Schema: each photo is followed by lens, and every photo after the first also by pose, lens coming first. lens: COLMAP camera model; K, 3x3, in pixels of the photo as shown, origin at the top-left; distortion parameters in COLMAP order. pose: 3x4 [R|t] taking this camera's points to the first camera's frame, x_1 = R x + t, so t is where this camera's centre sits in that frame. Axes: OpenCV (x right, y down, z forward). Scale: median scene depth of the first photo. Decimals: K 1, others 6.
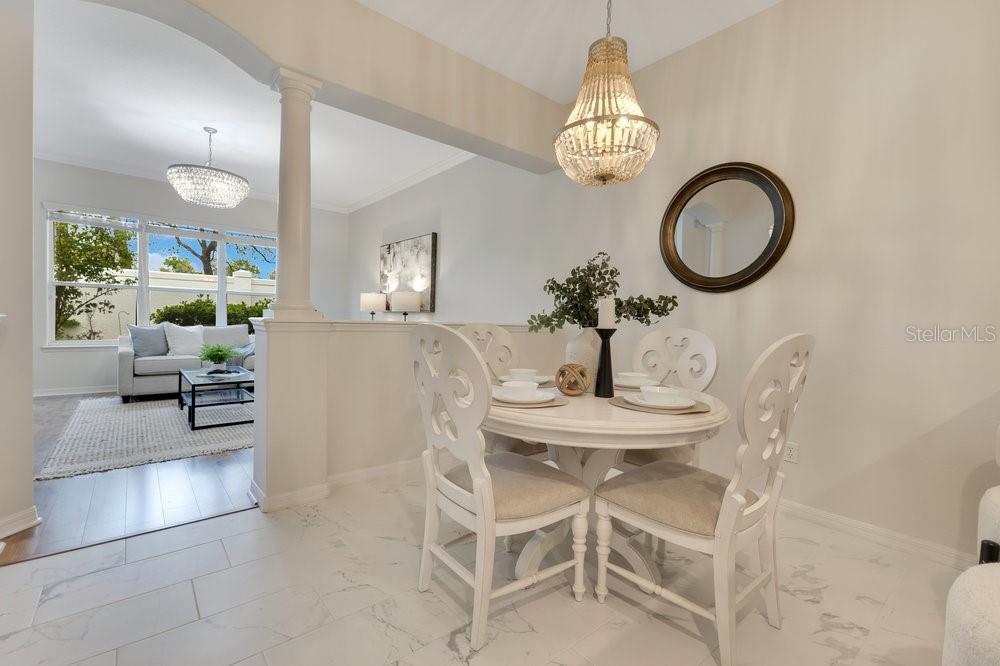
lens RADIAL K [[431.9, 0, 500.9], [0, 431.9, 329.6], [0, 0, 1]] dist [0.009121, -0.000437]
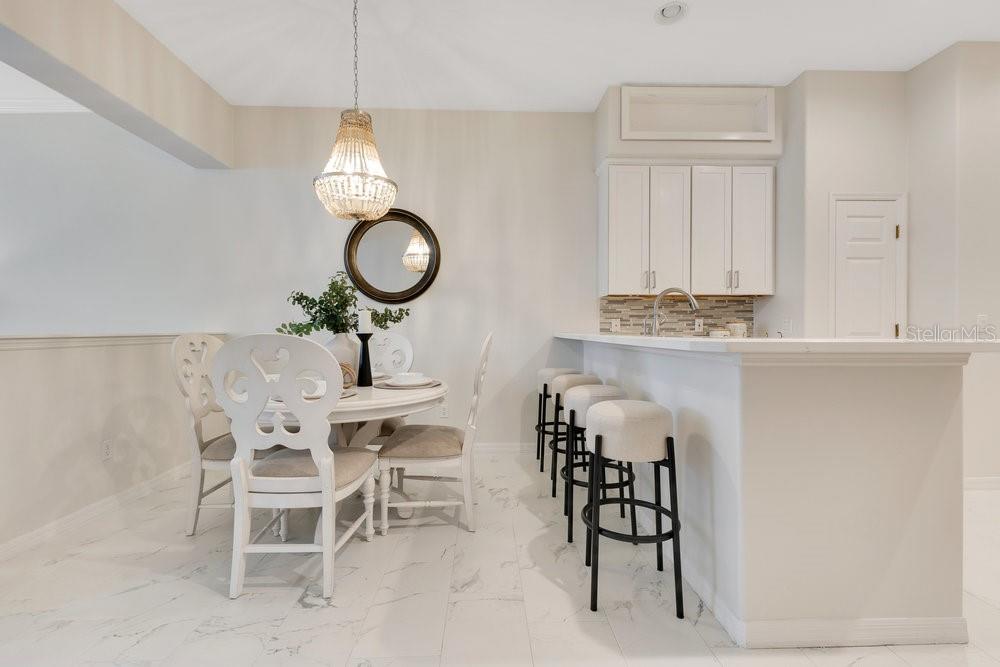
lens RADIAL K [[431.9, 0, 497.6], [0, 431.9, 329.0], [0, 0, 1]] dist [0.009121, -0.000437]
pose [[0.619560, -0.027624, 0.784463, -0.498504], [0.033548, 0.999399, 0.008697, -0.012890], [-0.784232, 0.020929, 0.620114, -0.109389]]
